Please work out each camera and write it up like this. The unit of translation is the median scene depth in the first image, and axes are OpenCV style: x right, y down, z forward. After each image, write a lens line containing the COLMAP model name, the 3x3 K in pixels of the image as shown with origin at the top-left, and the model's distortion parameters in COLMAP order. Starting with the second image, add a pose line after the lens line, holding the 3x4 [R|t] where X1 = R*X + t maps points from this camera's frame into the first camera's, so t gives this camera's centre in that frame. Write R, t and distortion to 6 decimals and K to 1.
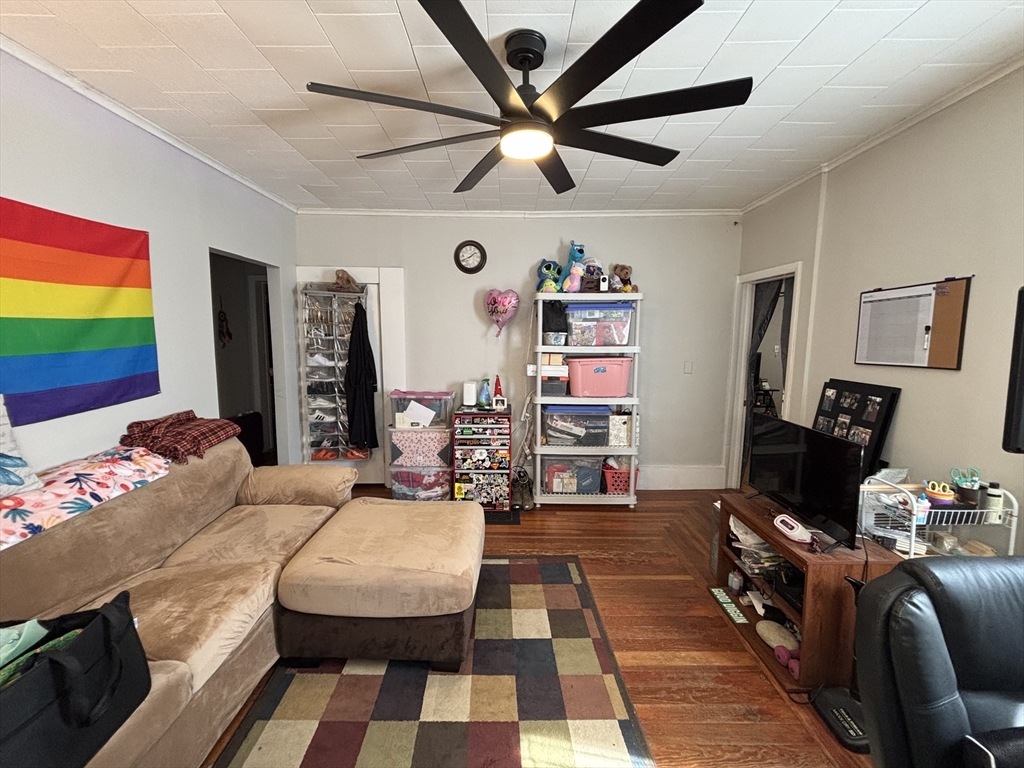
lens RADIAL K [[412.7, 0, 509.8], [0, 412.7, 381.5], [0, 0, 1]] dist [-0.000509, 0.000248]
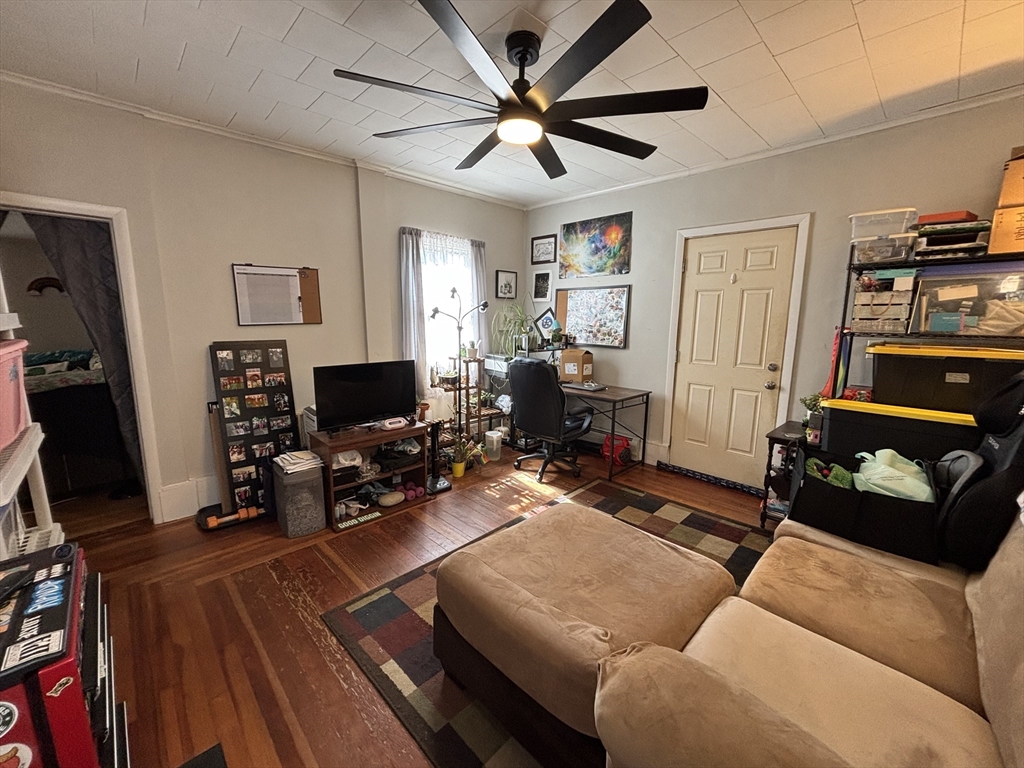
lens RADIAL K [[412.7, 0, 509.8], [0, 412.7, 381.5], [0, 0, 1]] dist [-0.000509, 0.000248]
pose [[-0.694781, -0.116430, 0.709735, -0.562453], [0.075354, 0.969595, 0.232826, -0.106847], [-0.715263, 0.215244, -0.664882, 1.292842]]
